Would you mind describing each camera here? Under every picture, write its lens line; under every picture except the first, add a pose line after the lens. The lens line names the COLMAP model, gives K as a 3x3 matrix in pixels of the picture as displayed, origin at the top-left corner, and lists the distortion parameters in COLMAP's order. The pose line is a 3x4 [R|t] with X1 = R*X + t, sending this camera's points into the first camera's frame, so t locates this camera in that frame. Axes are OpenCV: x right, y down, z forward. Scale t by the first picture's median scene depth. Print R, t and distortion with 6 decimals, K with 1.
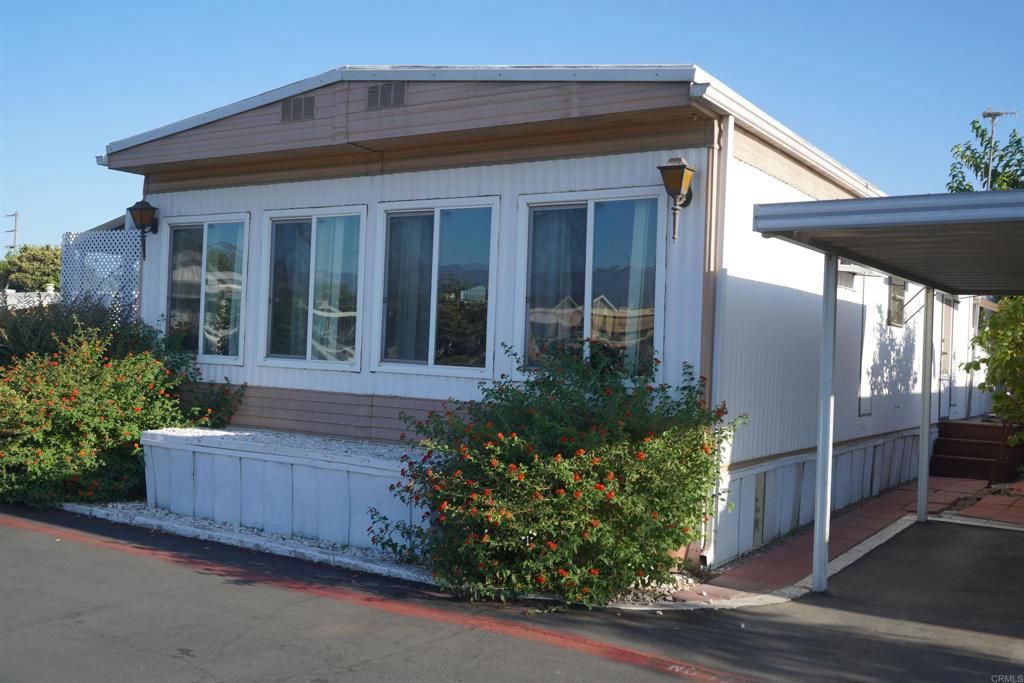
lens RADIAL K [[998.7, 0, 512.0], [0, 998.7, 339.3], [0, 0, 1]] dist [-0.012162, 0.000000]
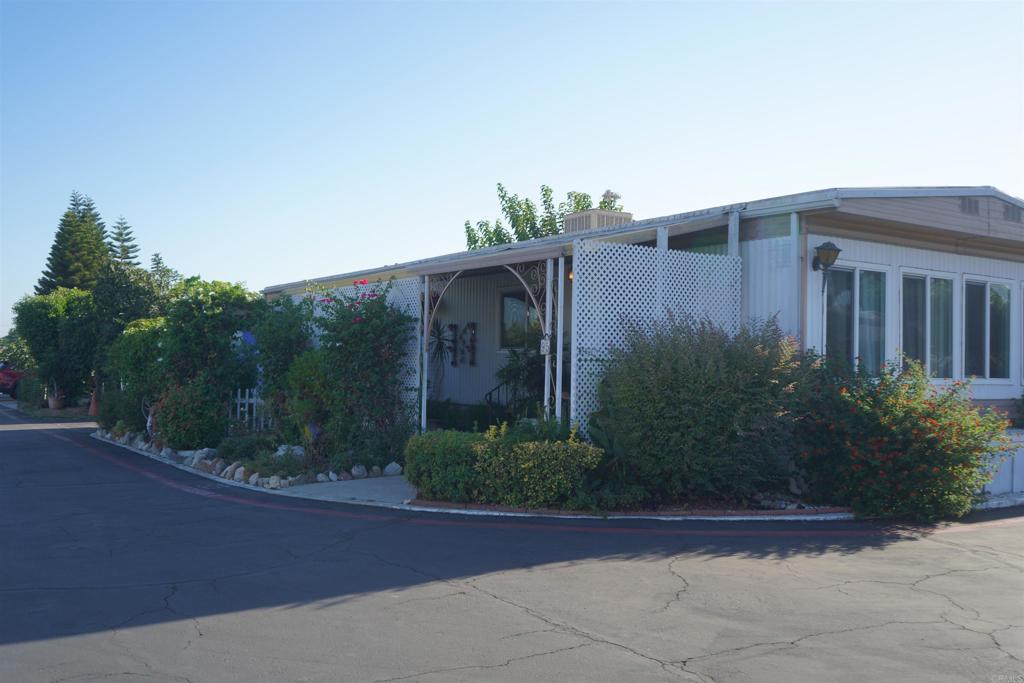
lens RADIAL K [[950.0, 0, 514.7], [0, 950.0, 334.6], [0, 0, 1]] dist [-0.015485, 0.000000]
pose [[0.393458, -0.000613, 0.919342, -1.759703], [-0.008106, 0.999959, 0.004136, -0.044459], [-0.919307, -0.009080, 0.393437, 1.076798]]
